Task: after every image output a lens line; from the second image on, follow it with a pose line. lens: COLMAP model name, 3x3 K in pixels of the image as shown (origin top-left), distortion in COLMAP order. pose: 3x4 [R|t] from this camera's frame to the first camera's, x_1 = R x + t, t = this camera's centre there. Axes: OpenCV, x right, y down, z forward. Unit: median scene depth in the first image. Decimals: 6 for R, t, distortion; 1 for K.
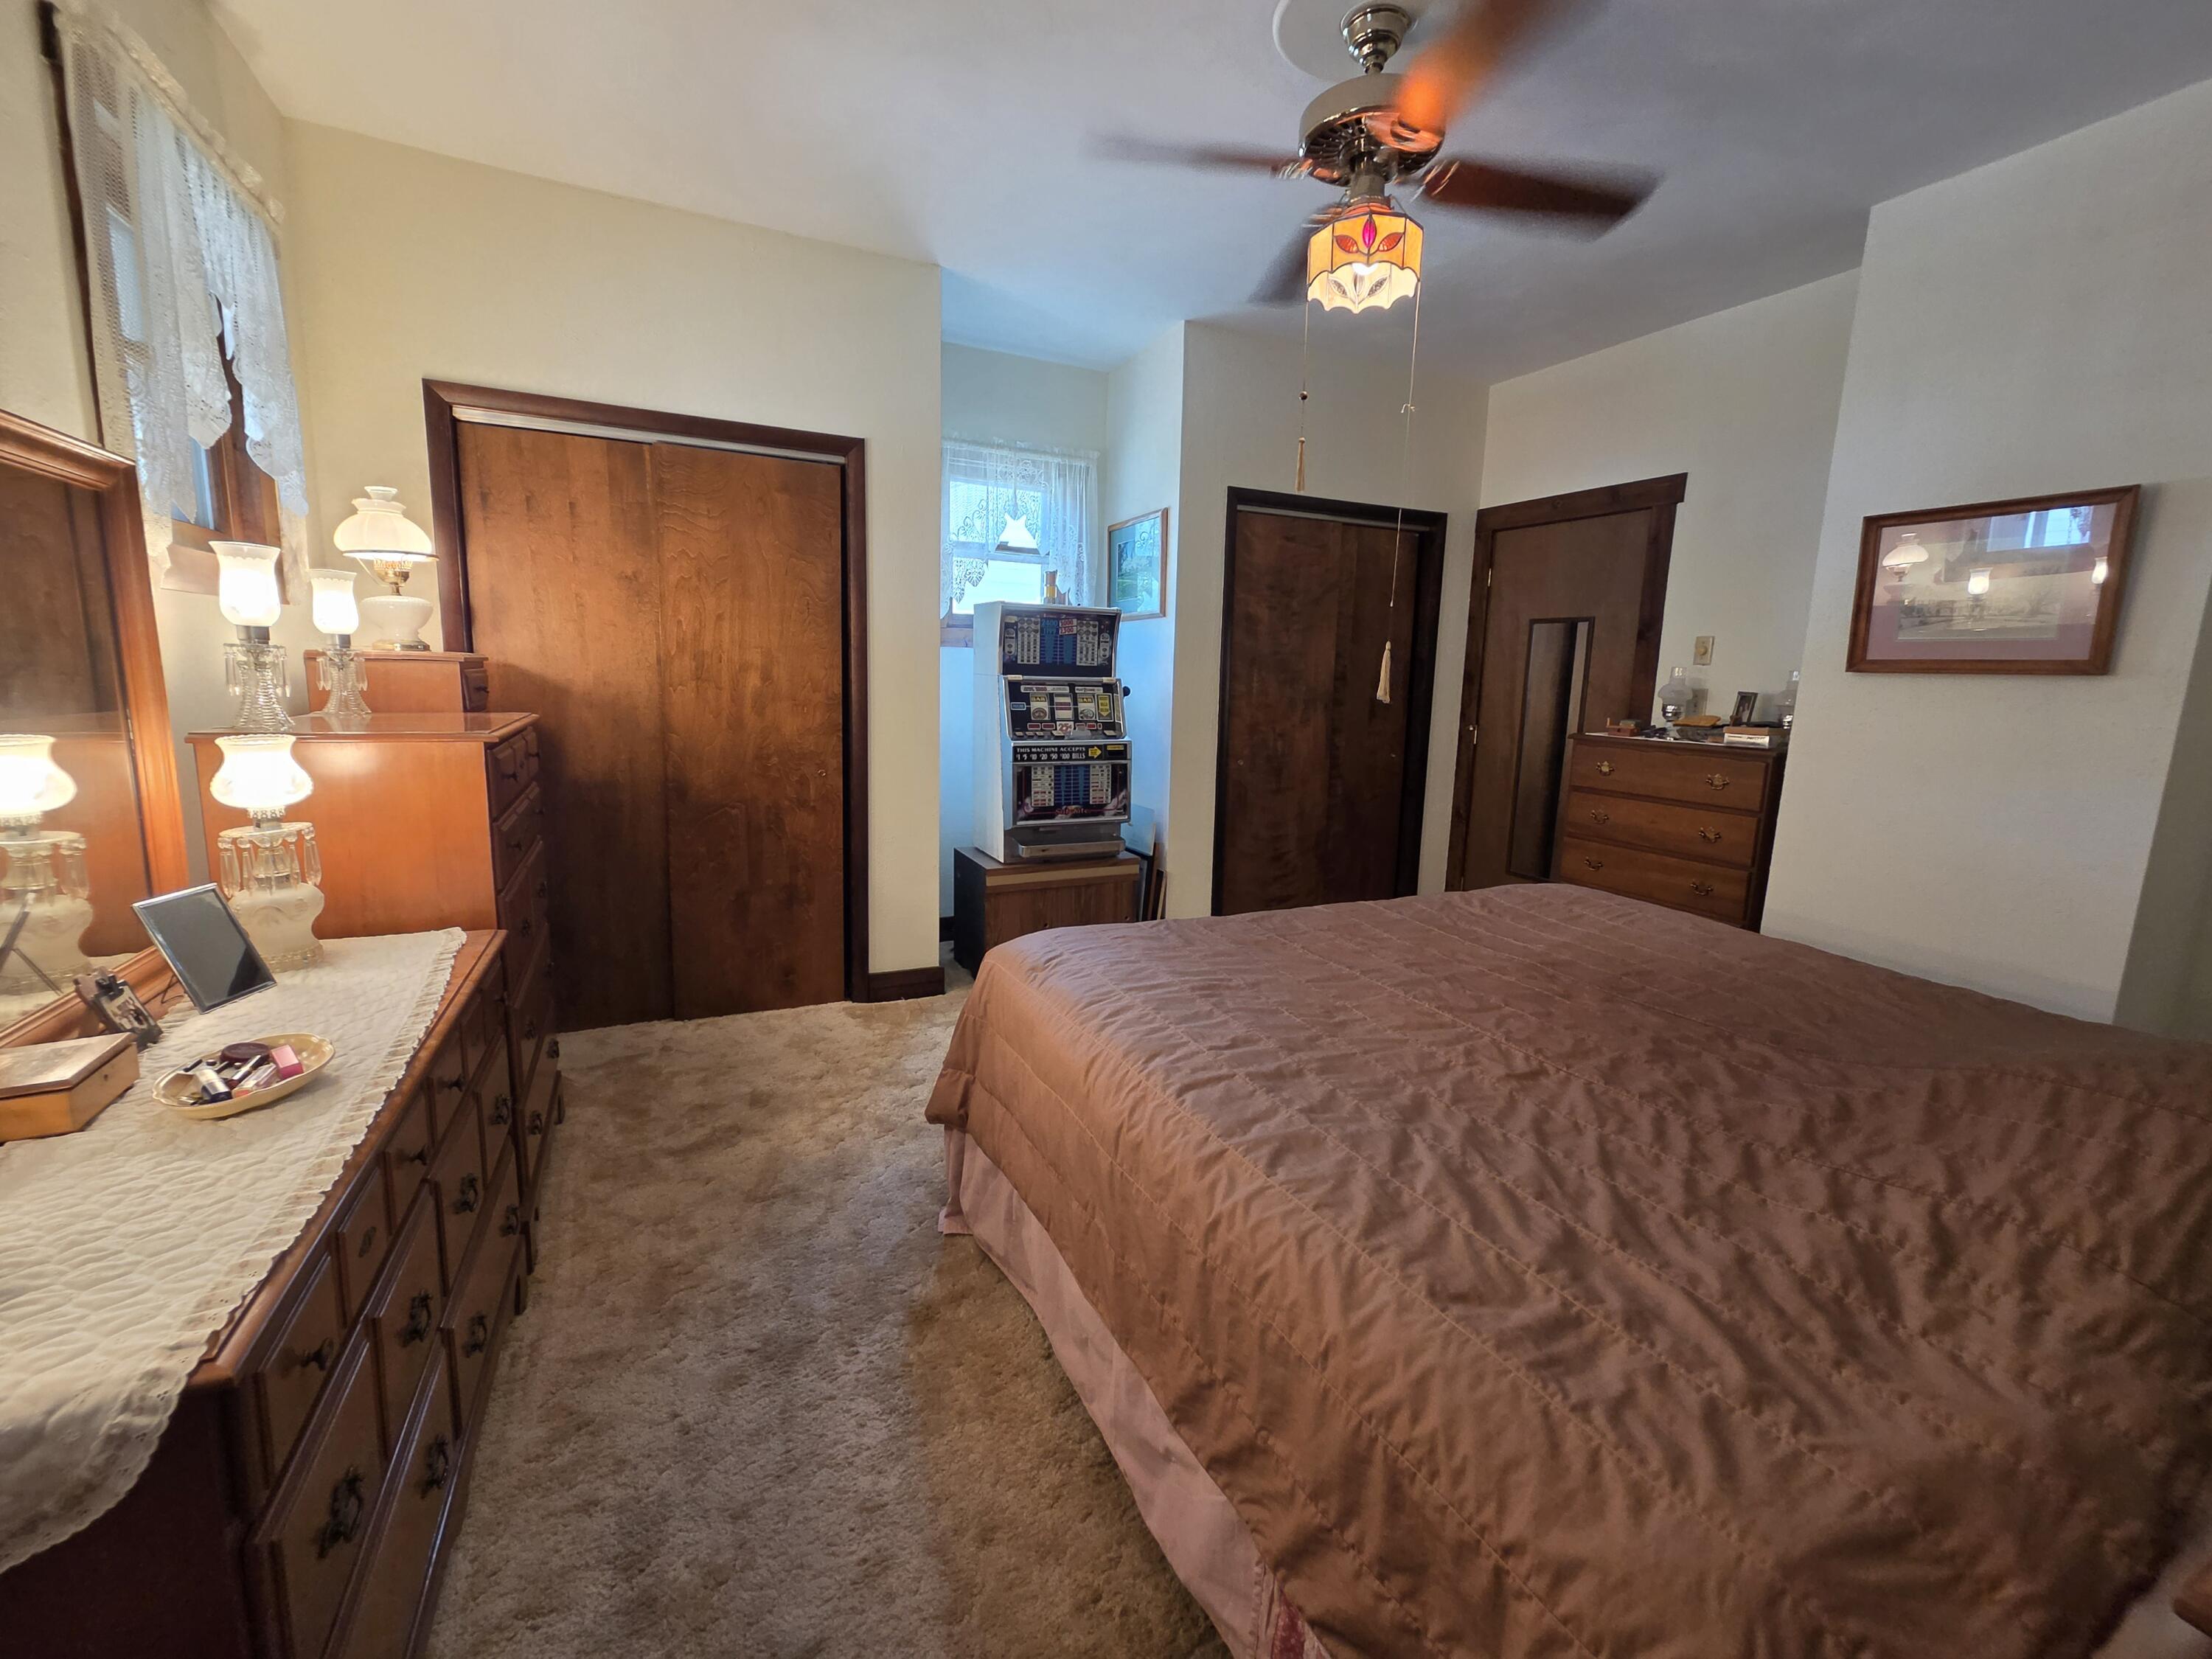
lens RADIAL K [[917.5, 0, 1106.0], [0, 917.5, 829.5], [0, 0, 1]] dist [-0.002197, -0.000169]
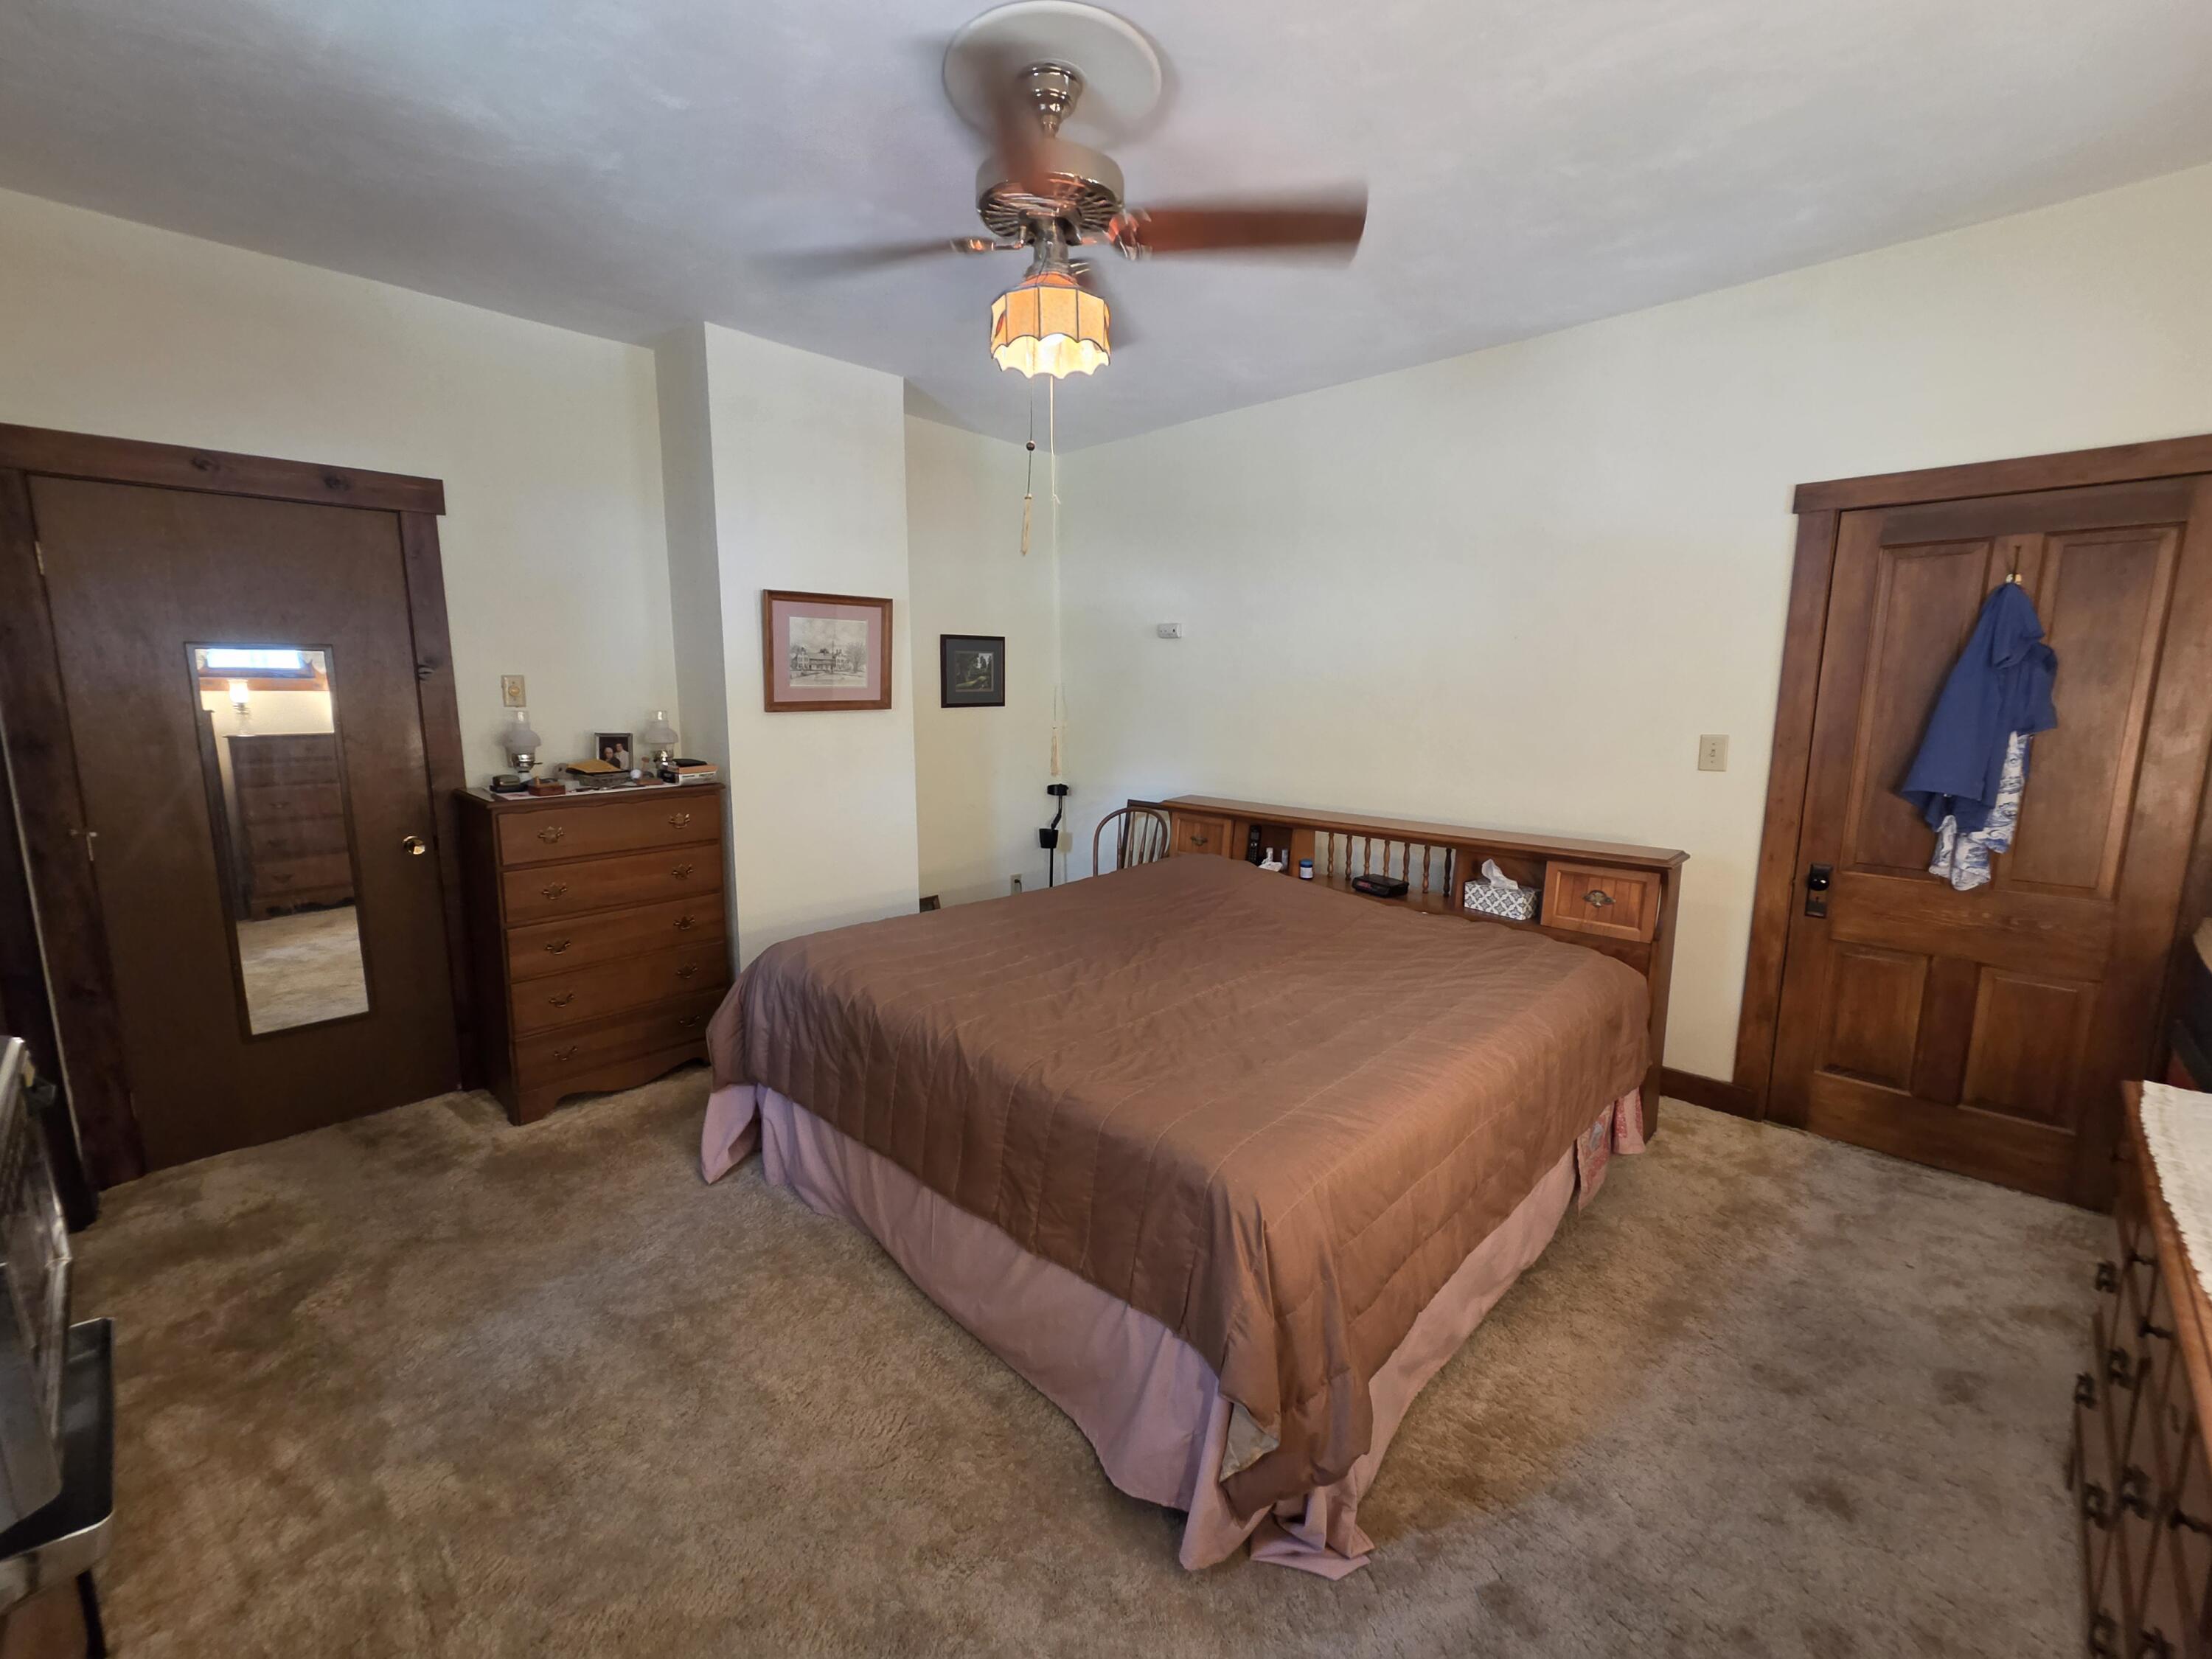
lens RADIAL K [[917.5, 0, 1106.0], [0, 917.5, 829.5], [0, 0, 1]] dist [-0.002197, -0.000169]
pose [[-0.344681, -0.172793, 0.922680, -0.549695], [0.153172, 0.959387, 0.236887, -0.255998], [-0.926139, 0.222979, -0.304215, 1.033818]]
